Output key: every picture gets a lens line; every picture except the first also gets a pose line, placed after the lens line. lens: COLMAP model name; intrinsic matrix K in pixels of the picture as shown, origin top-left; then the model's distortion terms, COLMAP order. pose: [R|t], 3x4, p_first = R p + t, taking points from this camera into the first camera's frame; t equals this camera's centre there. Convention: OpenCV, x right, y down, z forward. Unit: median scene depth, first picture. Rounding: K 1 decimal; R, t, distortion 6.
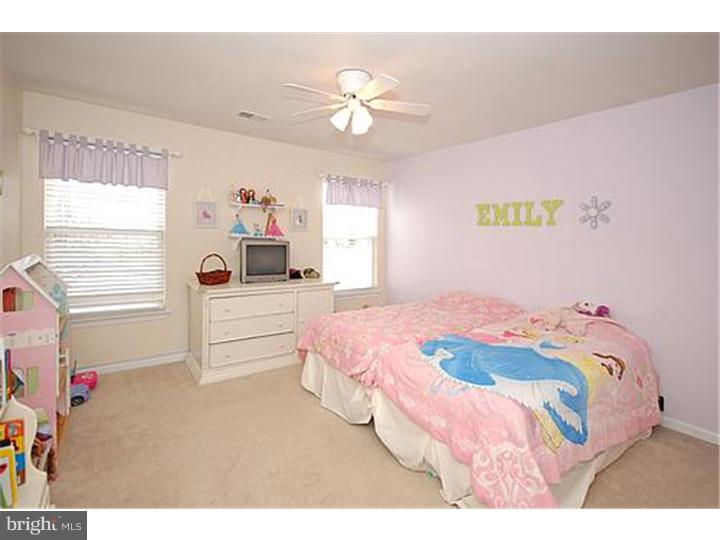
lens RADIAL K [[341.3, 0, 360.6], [0, 341.3, 281.9], [0, 0, 1]] dist [0.025952, 0.000054]
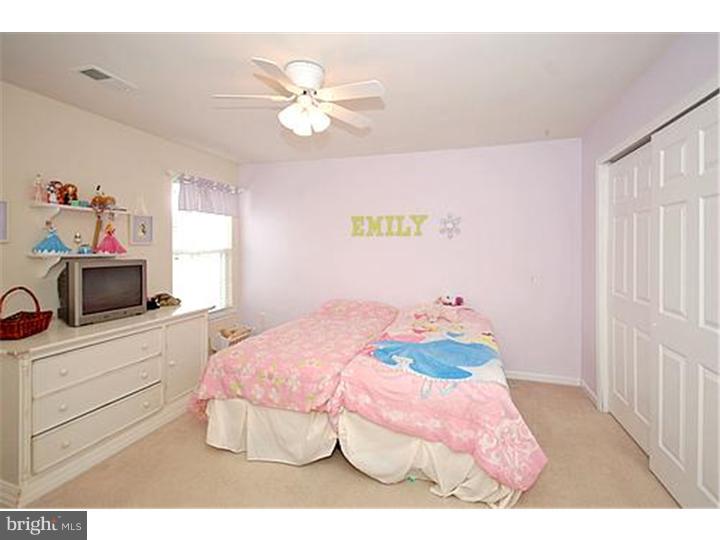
lens RADIAL K [[341.3, 0, 360.6], [0, 341.3, 281.9], [0, 0, 1]] dist [0.025952, 0.000054]
pose [[0.802210, -0.089145, 0.590349, -0.293539], [0.104264, 0.994513, 0.008494, -0.030809], [-0.587867, 0.054738, 0.807104, 0.144294]]
